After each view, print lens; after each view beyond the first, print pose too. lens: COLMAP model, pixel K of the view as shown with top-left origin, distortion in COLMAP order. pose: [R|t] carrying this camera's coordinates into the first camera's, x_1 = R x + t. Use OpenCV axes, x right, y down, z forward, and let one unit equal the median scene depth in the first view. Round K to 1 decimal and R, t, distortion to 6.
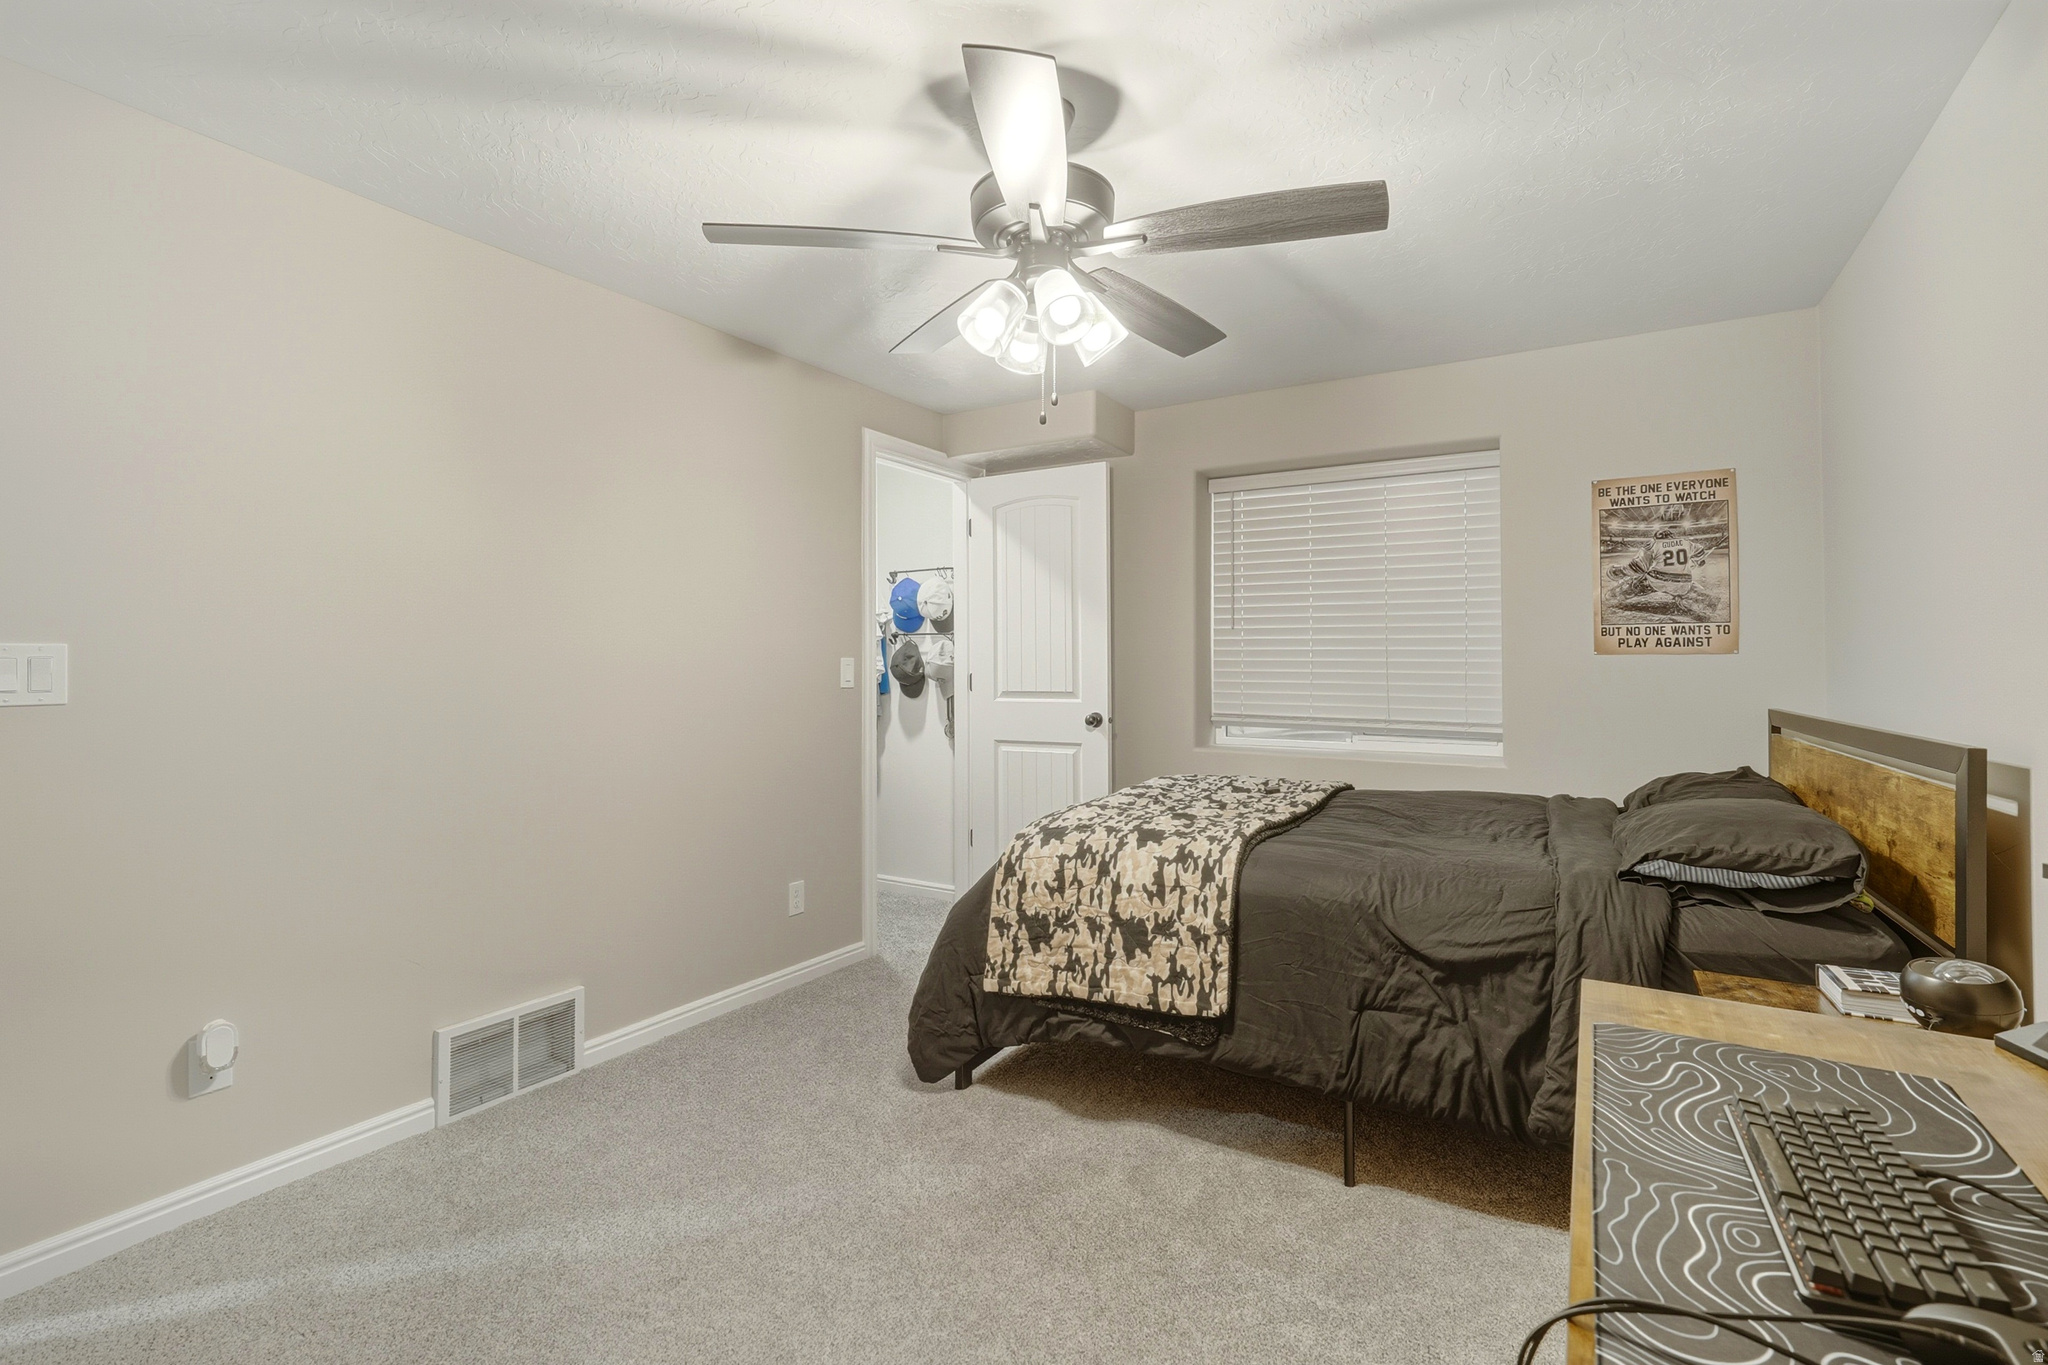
lens RADIAL K [[915.8, 0, 1015.3], [0, 915.8, 669.6], [0, 0, 1]] dist [-0.008399, 0.000647]
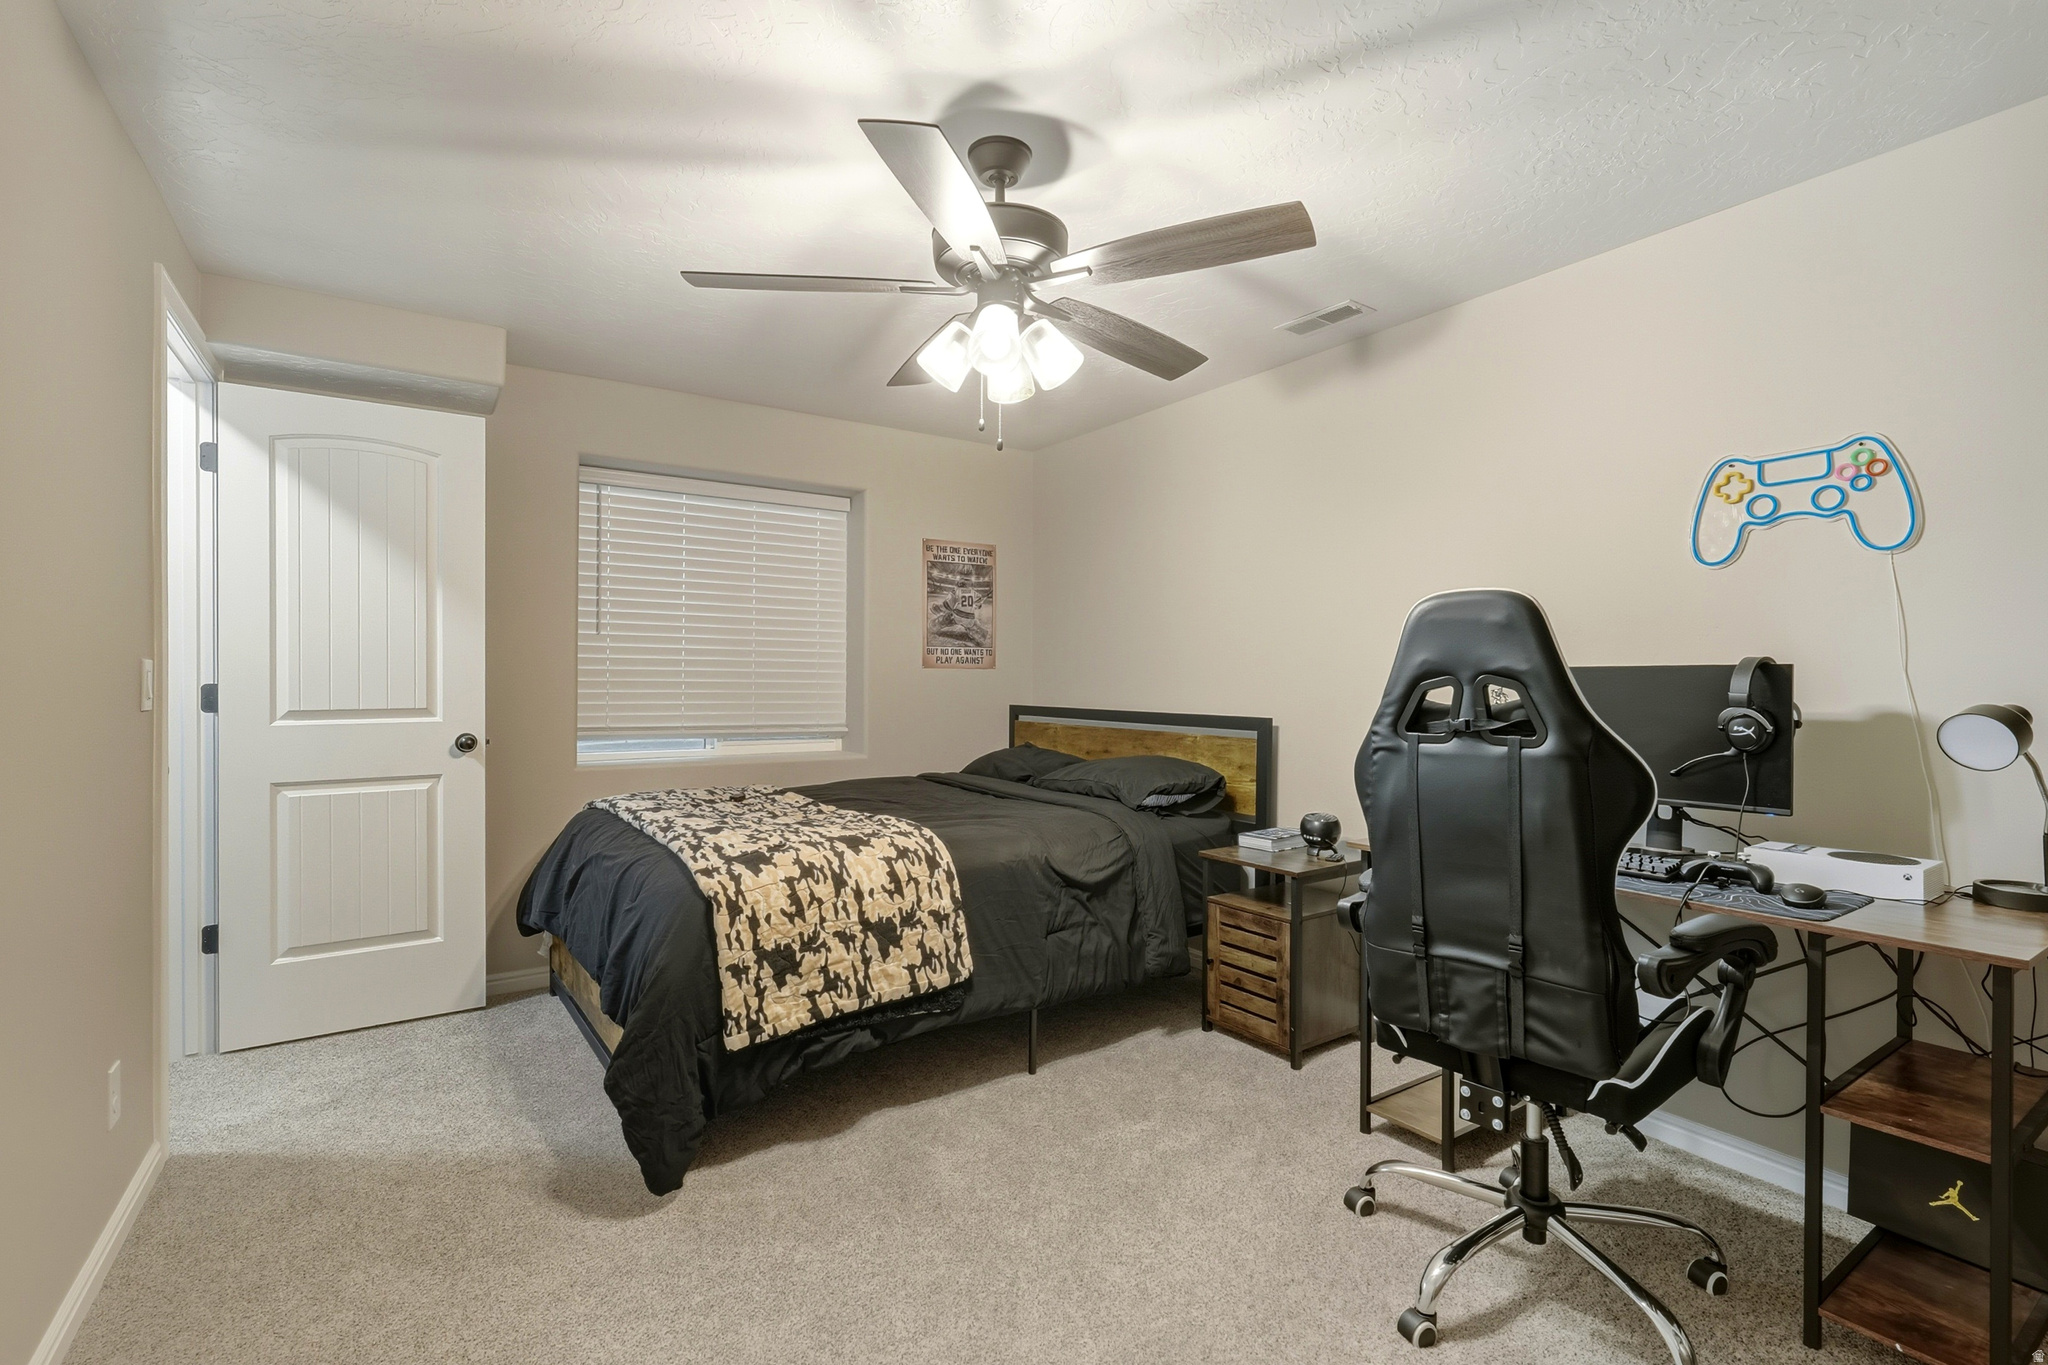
lens RADIAL K [[915.8, 0, 1015.3], [0, 915.8, 669.6], [0, 0, 1]] dist [-0.008399, 0.000647]
pose [[0.441798, 0.006650, 0.897090, -0.720155], [-0.001527, 0.999977, -0.006661, -0.006700], [-0.897113, 0.001573, 0.441798, 0.386253]]
